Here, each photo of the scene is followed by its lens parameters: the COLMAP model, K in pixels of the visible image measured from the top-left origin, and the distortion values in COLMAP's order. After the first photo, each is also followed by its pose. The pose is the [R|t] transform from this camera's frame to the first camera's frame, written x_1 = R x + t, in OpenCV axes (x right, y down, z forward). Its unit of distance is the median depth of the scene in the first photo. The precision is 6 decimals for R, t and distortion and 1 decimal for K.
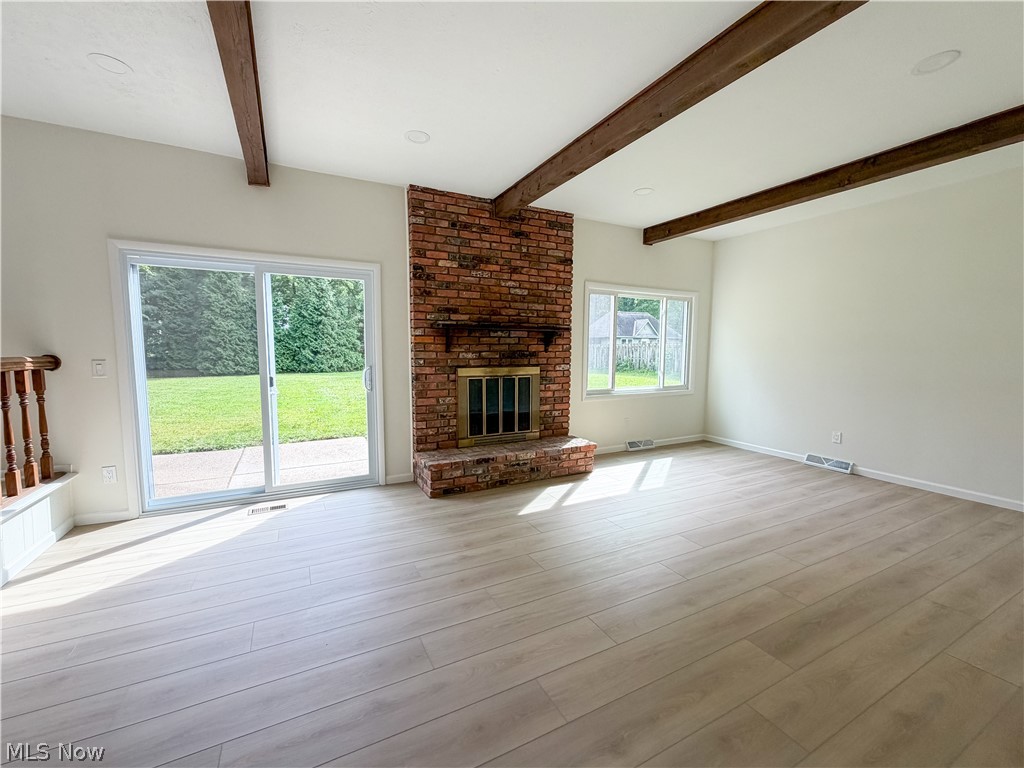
lens RADIAL K [[422.0, 0, 511.5], [0, 422.0, 384.1], [0, 0, 1]] dist [0.004618, -0.000621]
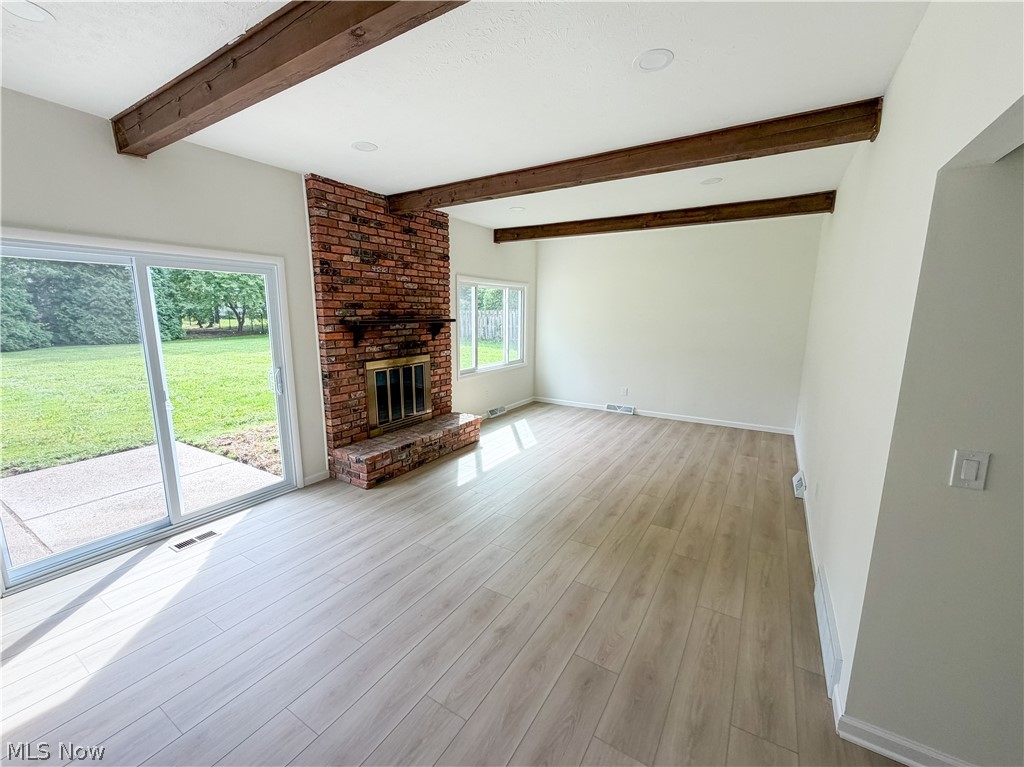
lens RADIAL K [[422.0, 0, 509.1], [0, 422.0, 383.7], [0, 0, 1]] dist [0.004618, -0.000621]
pose [[0.859313, -0.089670, 0.503527, -0.361937], [0.044185, 0.993845, 0.101583, -0.077823], [-0.509537, -0.065043, 0.857987, -0.065357]]
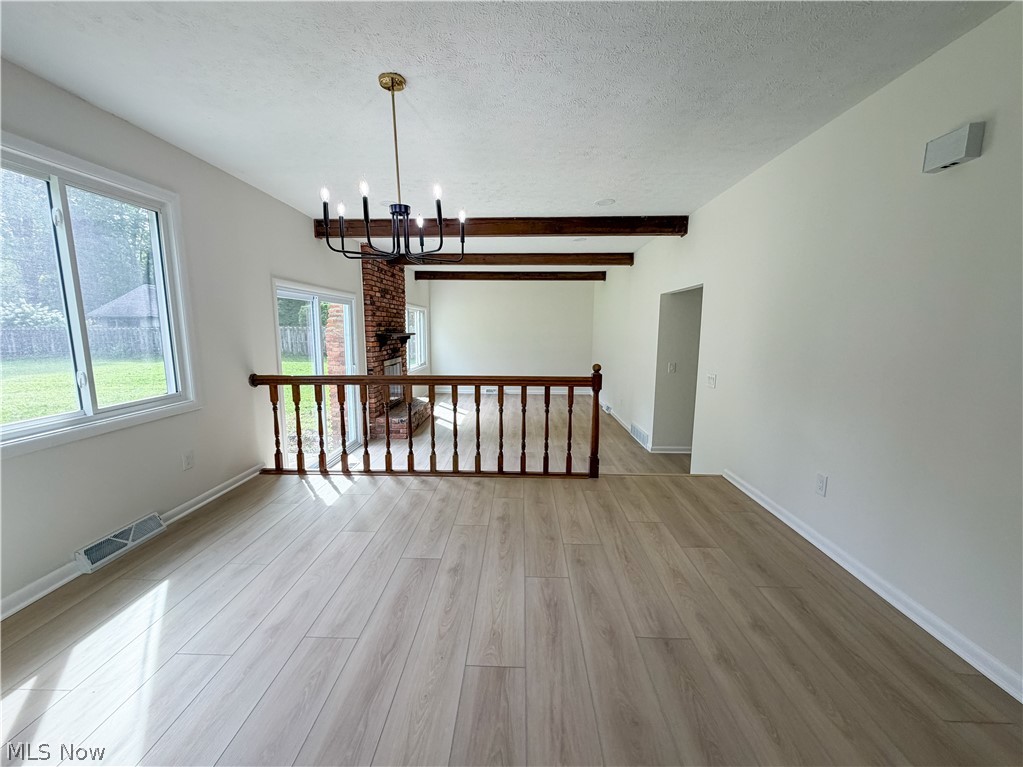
lens RADIAL K [[421.5, 0, 509.2], [0, 421.5, 381.8], [0, 0, 1]] dist [0.004618, -0.000621]
pose [[0.486189, -0.116113, 0.866105, -1.308204], [0.073111, 0.993063, 0.092092, -0.075085], [-0.870790, 0.018548, 0.491305, -0.176212]]
